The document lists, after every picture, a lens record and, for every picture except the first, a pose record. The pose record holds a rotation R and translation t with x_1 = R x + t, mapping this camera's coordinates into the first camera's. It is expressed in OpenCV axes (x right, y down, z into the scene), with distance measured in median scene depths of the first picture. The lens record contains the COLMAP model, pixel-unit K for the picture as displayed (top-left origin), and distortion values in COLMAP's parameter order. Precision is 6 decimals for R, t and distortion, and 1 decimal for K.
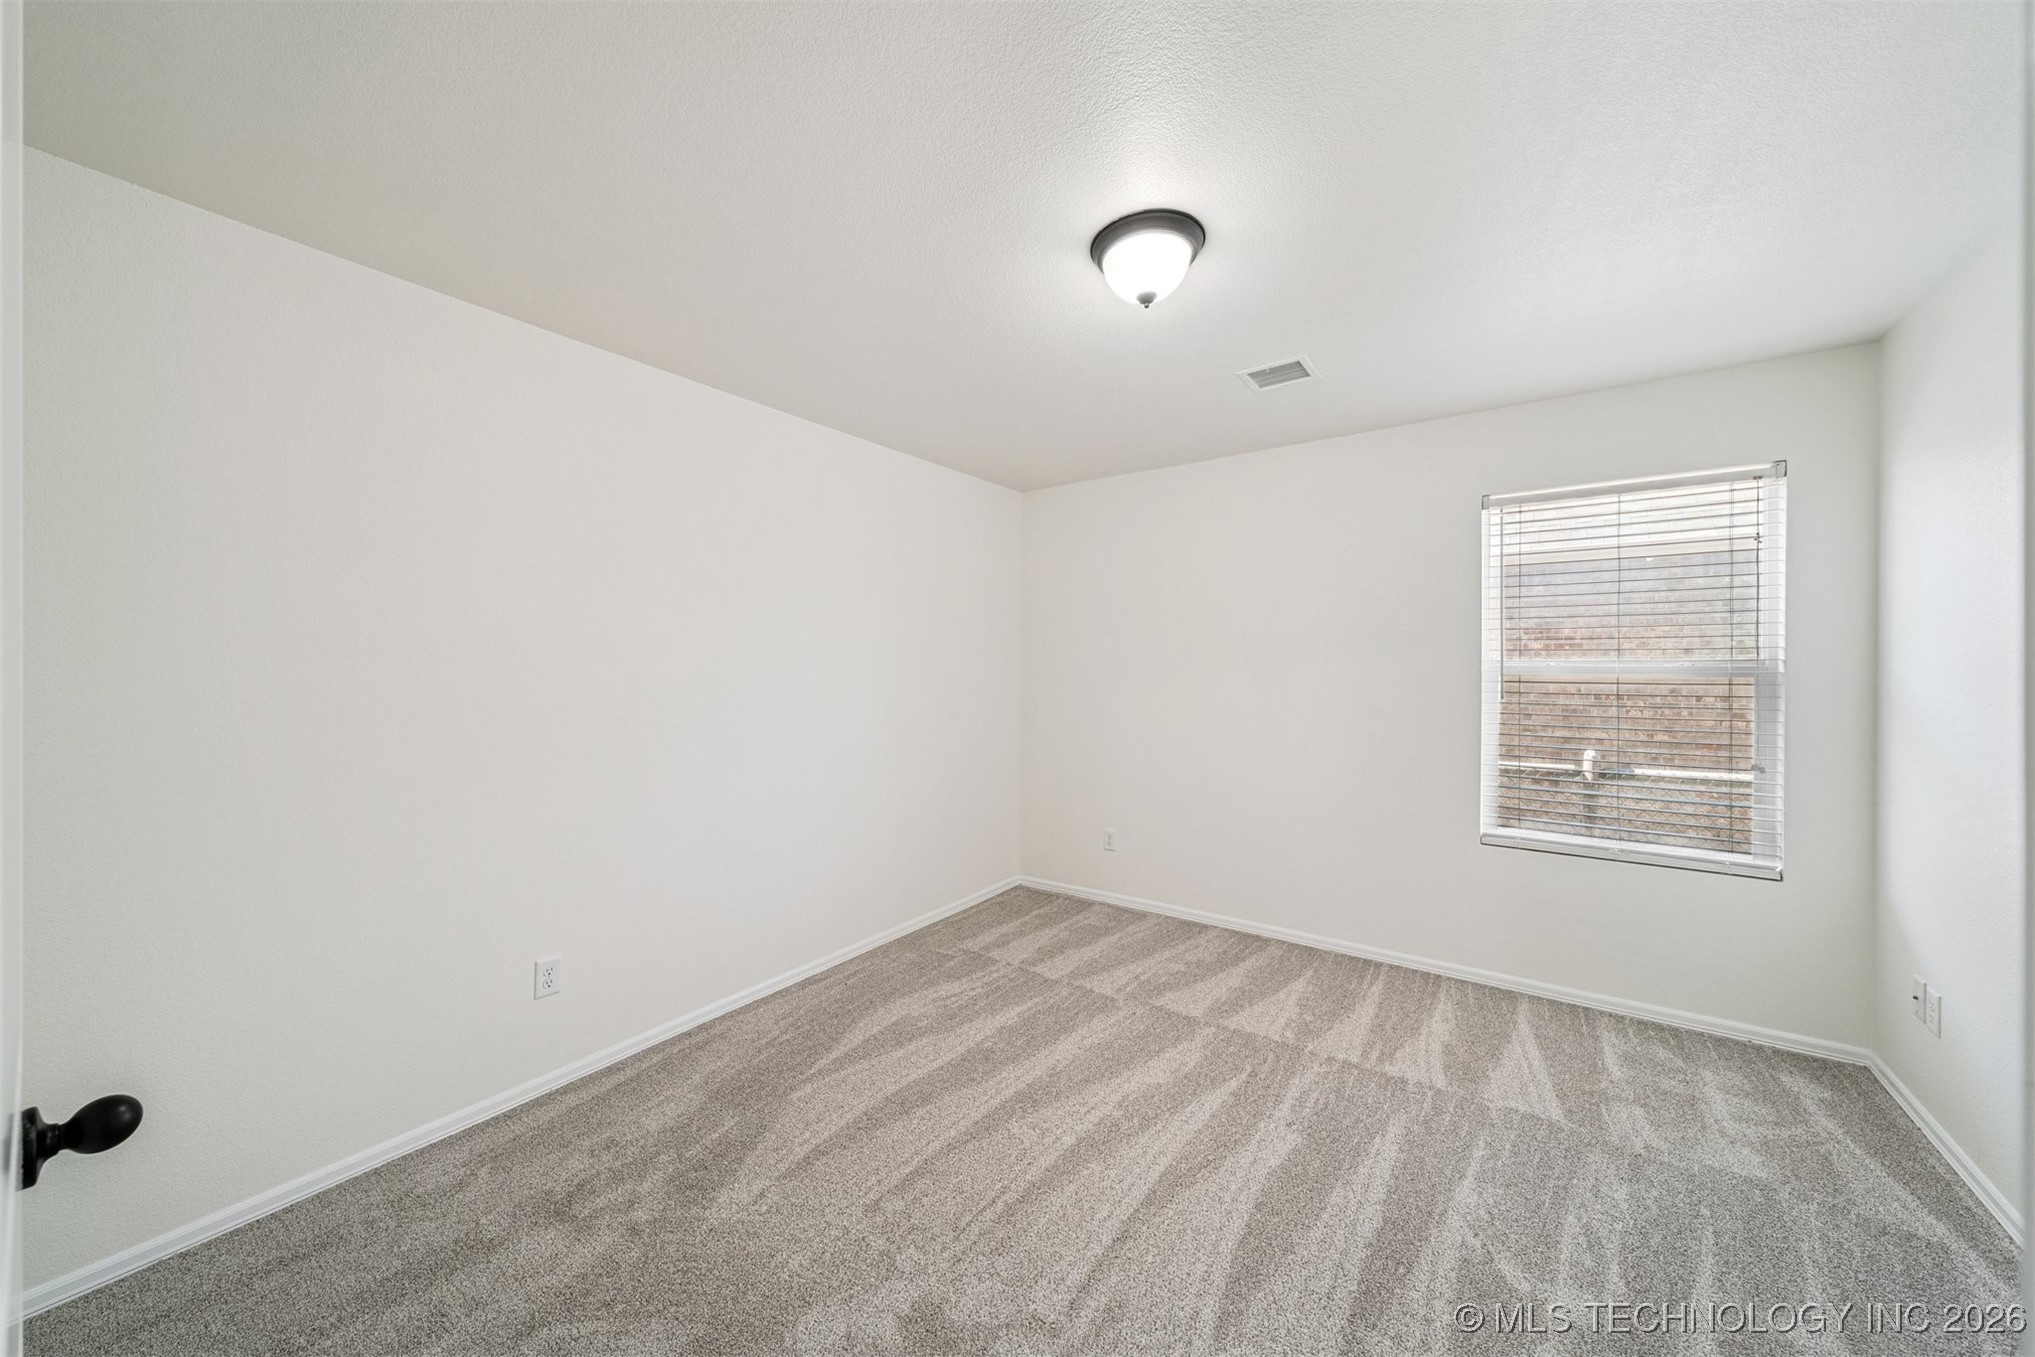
lens RADIAL K [[713.5, 0, 1013.1], [0, 713.5, 667.7], [0, 0, 1]] dist [0.010394, -0.002586]
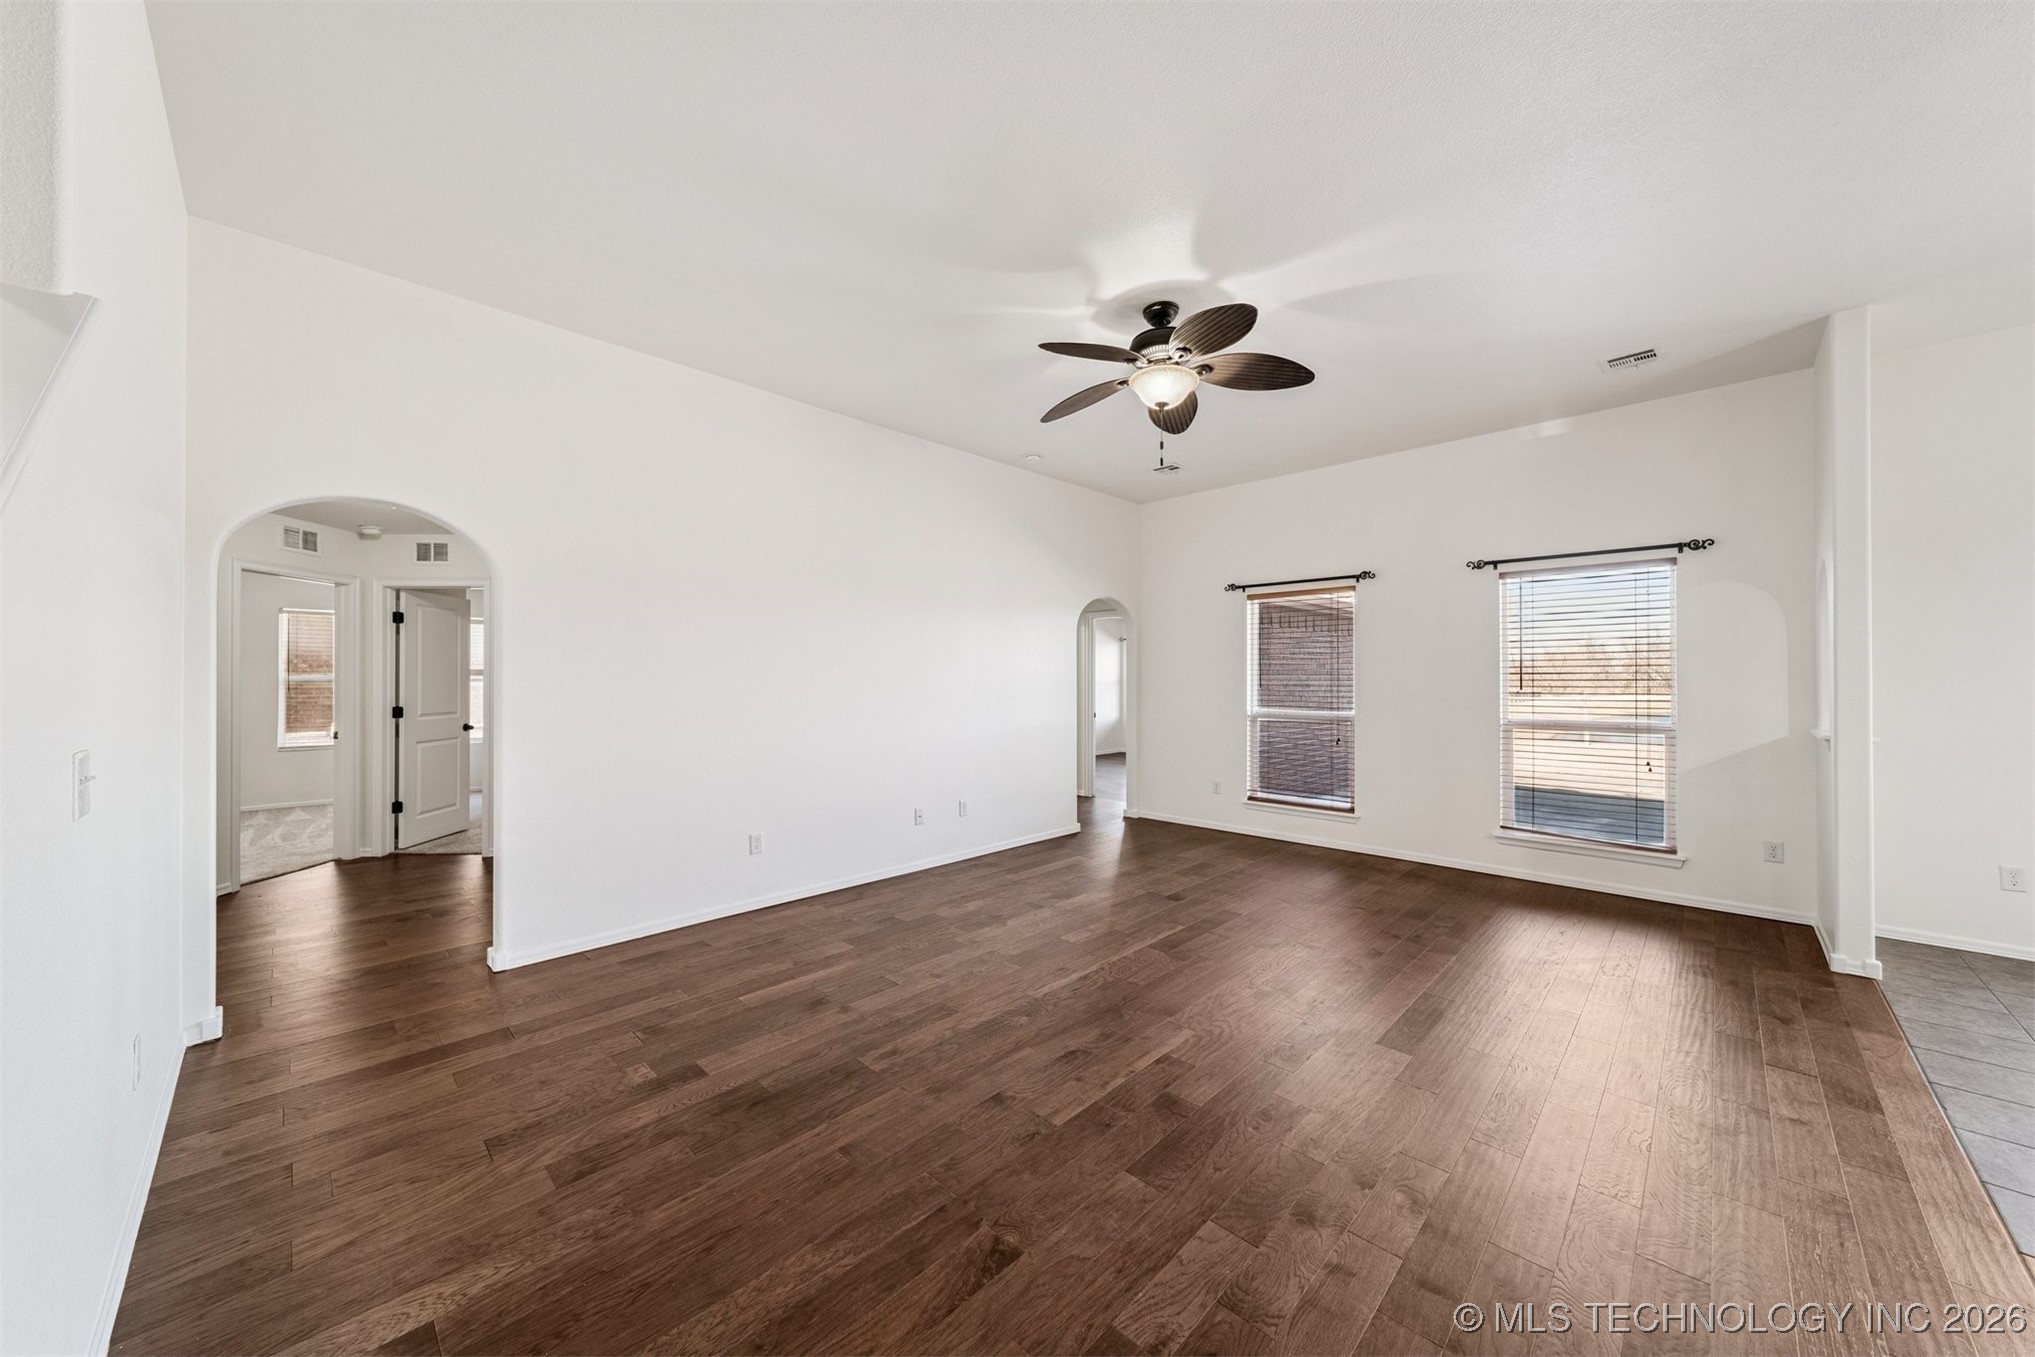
lens RADIAL K [[713.5, 0, 1005.9], [0, 713.5, 676.3], [0, 0, 1]] dist [0.010394, -0.002586]
pose [[0.164806, 0.003658, 0.986319, -1.102558], [-0.001689, 0.999993, -0.003427, -0.004413], [-0.986325, -0.001101, 0.164811, -1.503859]]
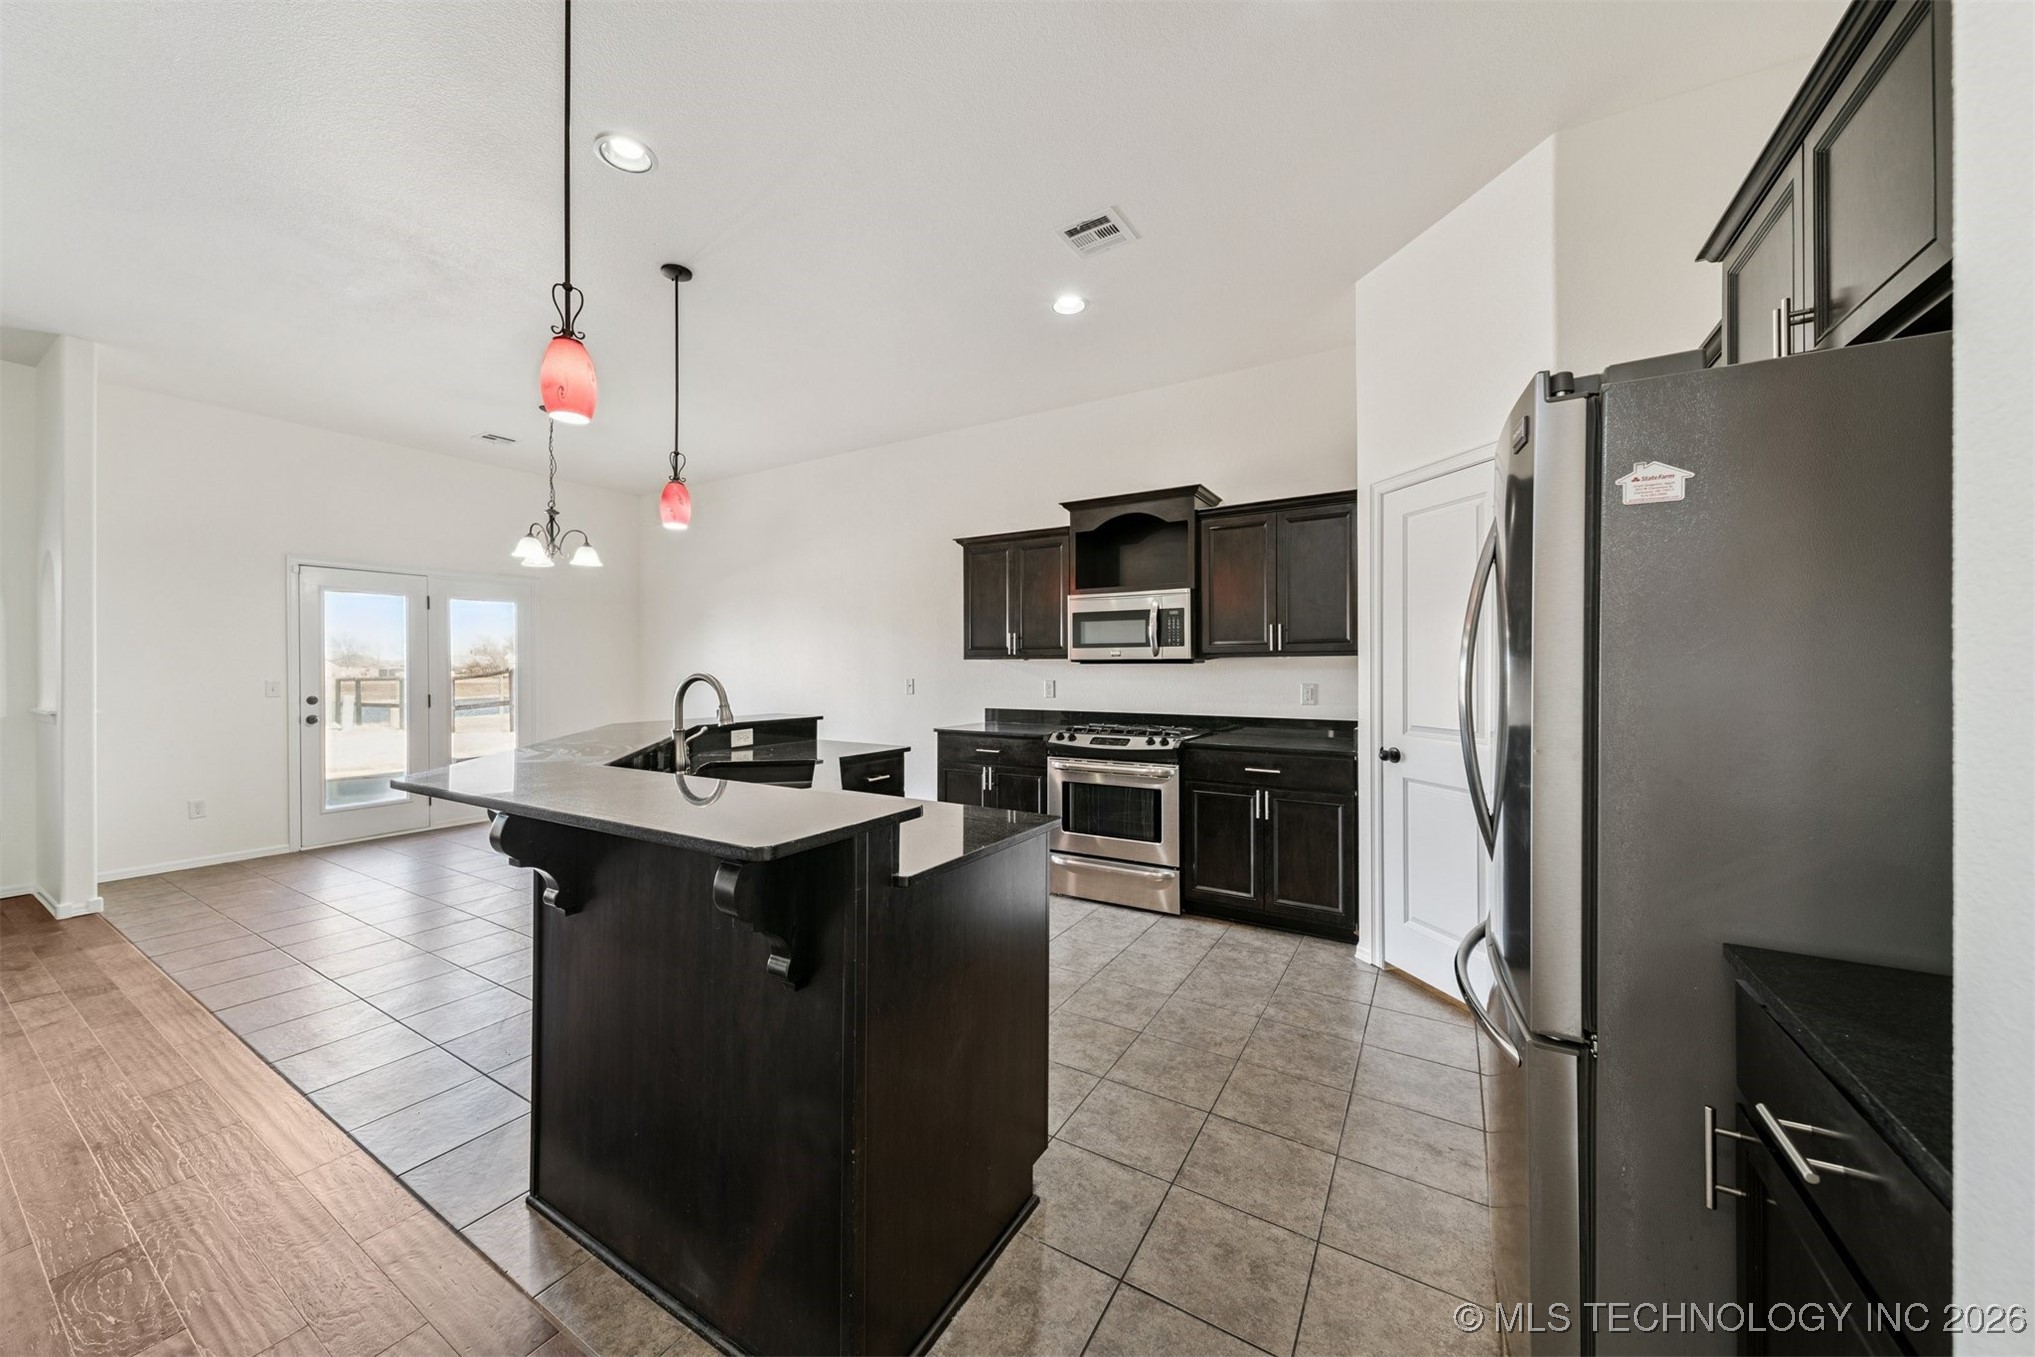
lens RADIAL K [[713.5, 0, 1002.0], [0, 713.5, 666.9], [0, 0, 1]] dist [0.010394, -0.002586]
pose [[-0.997962, 0.001063, -0.063805, -1.296651], [0.001416, 0.999984, -0.005498, 0.012421], [0.063798, -0.005577, -0.997947, -1.282137]]
